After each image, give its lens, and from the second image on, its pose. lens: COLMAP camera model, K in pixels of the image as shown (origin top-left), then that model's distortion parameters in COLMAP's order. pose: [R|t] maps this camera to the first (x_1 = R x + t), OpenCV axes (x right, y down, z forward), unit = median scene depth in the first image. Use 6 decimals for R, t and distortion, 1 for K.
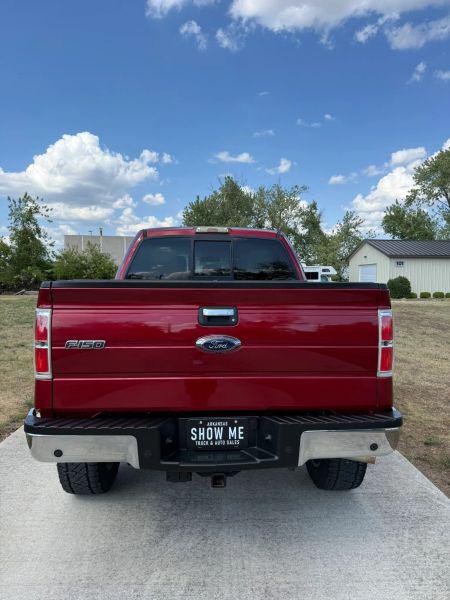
lens RADIAL K [[421.8, 0, 225.1], [0, 421.8, 299.8], [0, 0, 1]] dist [0.037287, -0.049941]
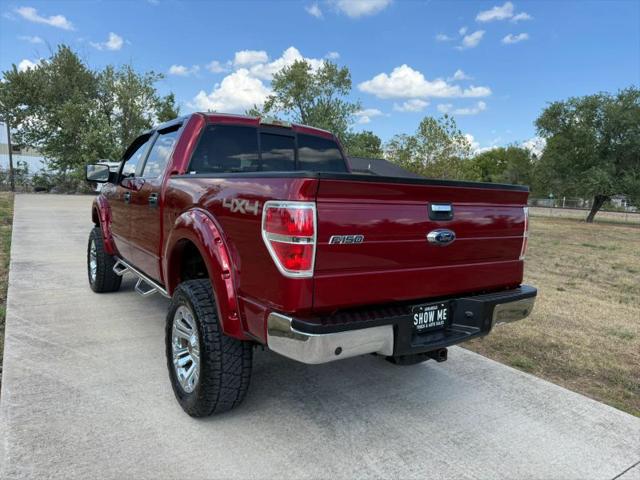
lens RADIAL K [[449.9, 0, 316.2], [0, 449.9, 236.5], [0, 0, 1]] dist [0.037287, -0.049941]
pose [[0.852181, -0.018536, 0.522919, -0.714604], [-0.019405, 0.997565, 0.066984, 0.024161], [-0.522887, -0.067229, 0.849747, 0.127127]]
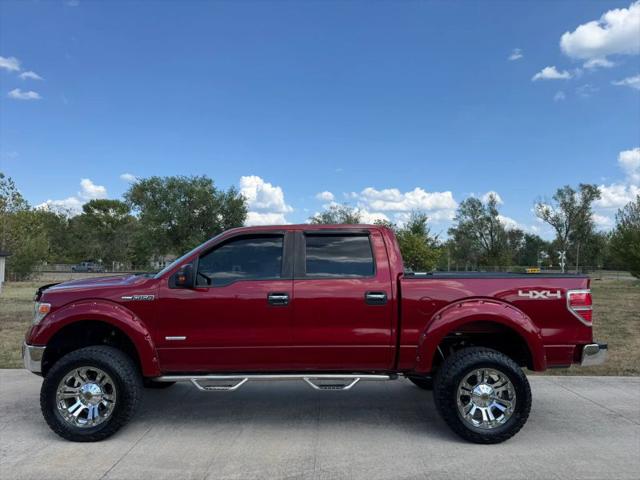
lens RADIAL K [[449.9, 0, 325.7], [0, 449.9, 245.0], [0, 0, 1]] dist [0.037287, -0.049941]
pose [[0.031342, 0.044286, 0.998527, -2.016103], [0.036632, 0.998296, -0.045425, -0.105138], [-0.998837, 0.038002, 0.029667, 1.682571]]
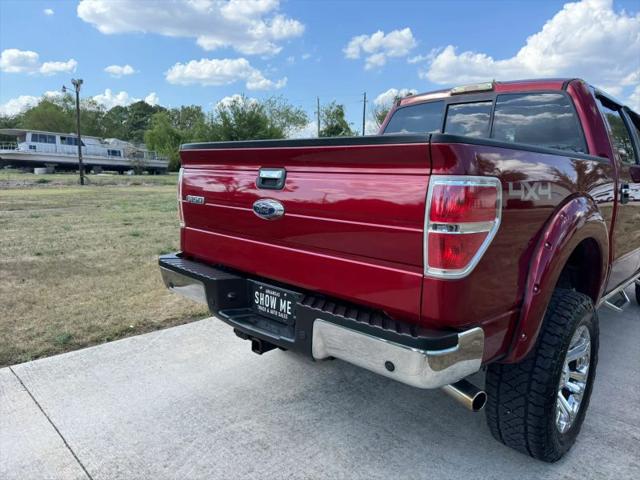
lens RADIAL K [[449.9, 0, 313.9], [0, 449.9, 233.7], [0, 0, 1]] dist [0.037287, -0.049941]
pose [[0.676609, 0.111780, -0.727809, 0.613837], [-0.050710, 0.993137, 0.105387, 0.039406], [0.734594, -0.034399, 0.677634, 0.306652]]
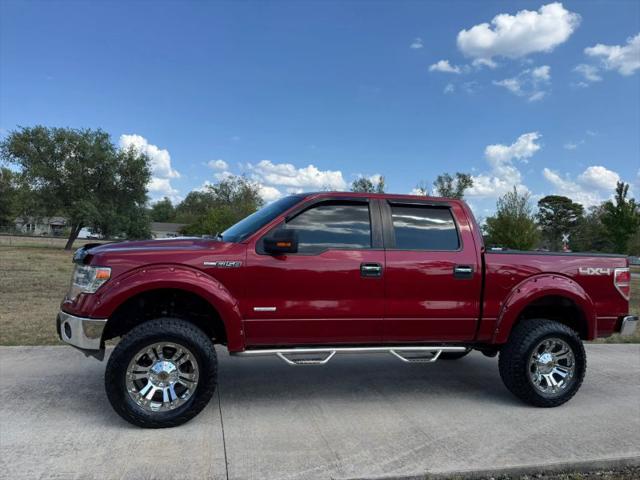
lens RADIAL K [[449.9, 0, 324.5], [0, 449.9, 245.8], [0, 0, 1]] dist [0.037287, -0.049941]
pose [[-0.213912, -0.019381, 0.976661, -1.869695], [-0.005963, 0.999810, 0.018535, -0.100025], [-0.976835, -0.001859, -0.213987, 2.380915]]
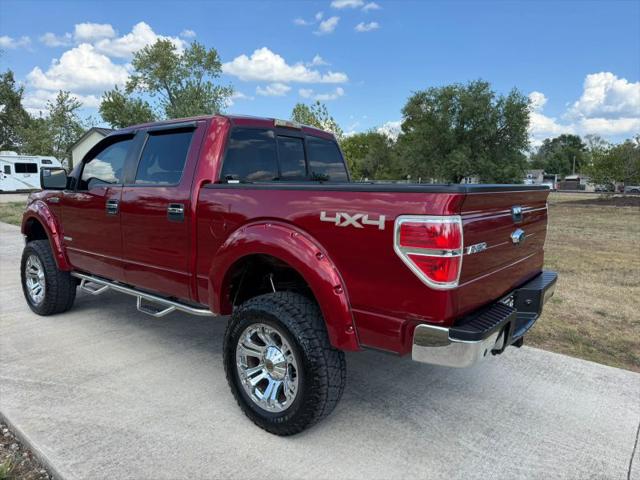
lens RADIAL K [[449.9, 0, 317.3], [0, 449.9, 244.0], [0, 0, 1]] dist [0.037287, -0.049941]
pose [[0.669357, -0.100708, 0.736084, -1.077692], [0.022174, 0.993037, 0.115699, -0.030797], [-0.742610, -0.061122, 0.666929, 0.429198]]
